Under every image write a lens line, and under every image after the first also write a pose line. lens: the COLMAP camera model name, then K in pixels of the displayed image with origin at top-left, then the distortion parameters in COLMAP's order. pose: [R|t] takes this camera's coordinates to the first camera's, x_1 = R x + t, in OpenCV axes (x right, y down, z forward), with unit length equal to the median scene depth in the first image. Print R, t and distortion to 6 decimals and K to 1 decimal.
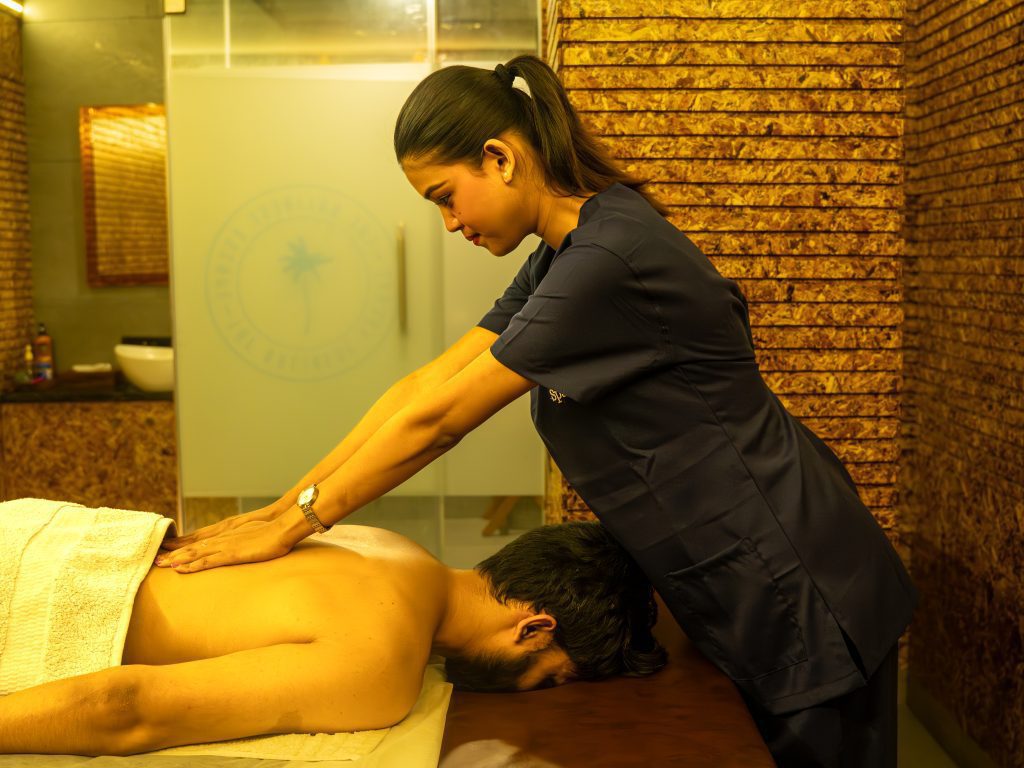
lens RADIAL K [[1347.1, 0, 513.3], [0, 1347.1, 384.0], [0, 0, 1]] dist [-0.137907, 0.000000]
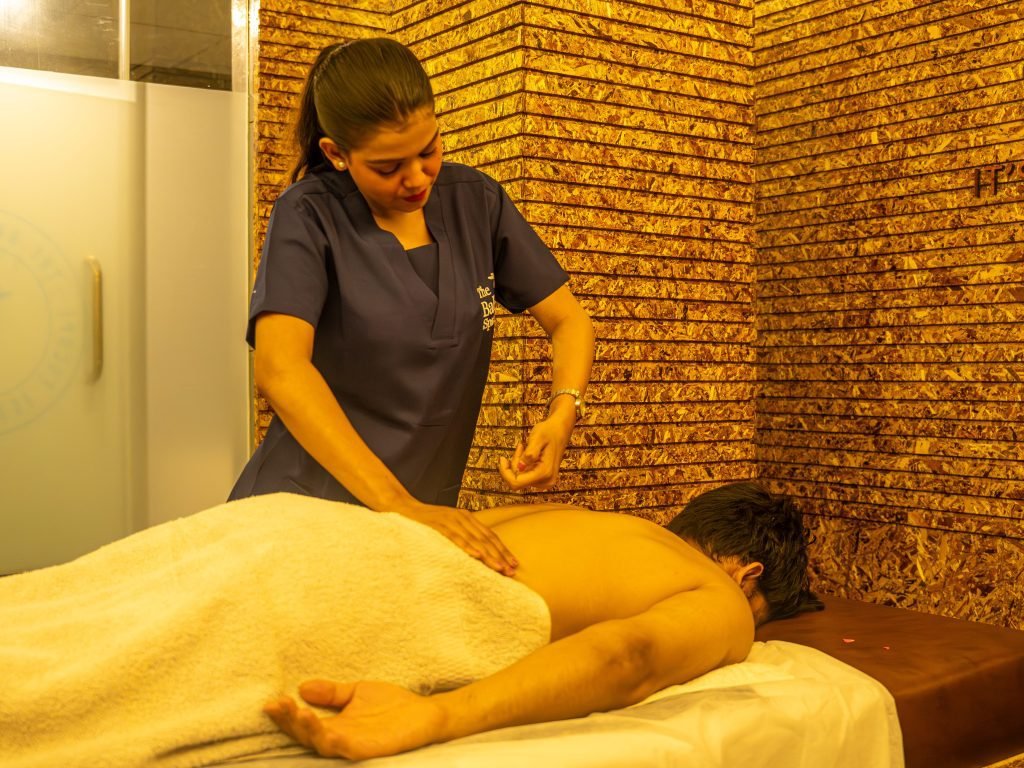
lens RADIAL K [[1347.1, 0, 513.1], [0, 1347.1, 383.7], [0, 0, 1]] dist [-0.137907, 0.000000]
pose [[0.809868, 0.001585, 0.586610, -0.585915], [0.051757, 0.995903, -0.074145, 0.070082], [-0.584324, 0.090409, 0.806469, 0.171627]]
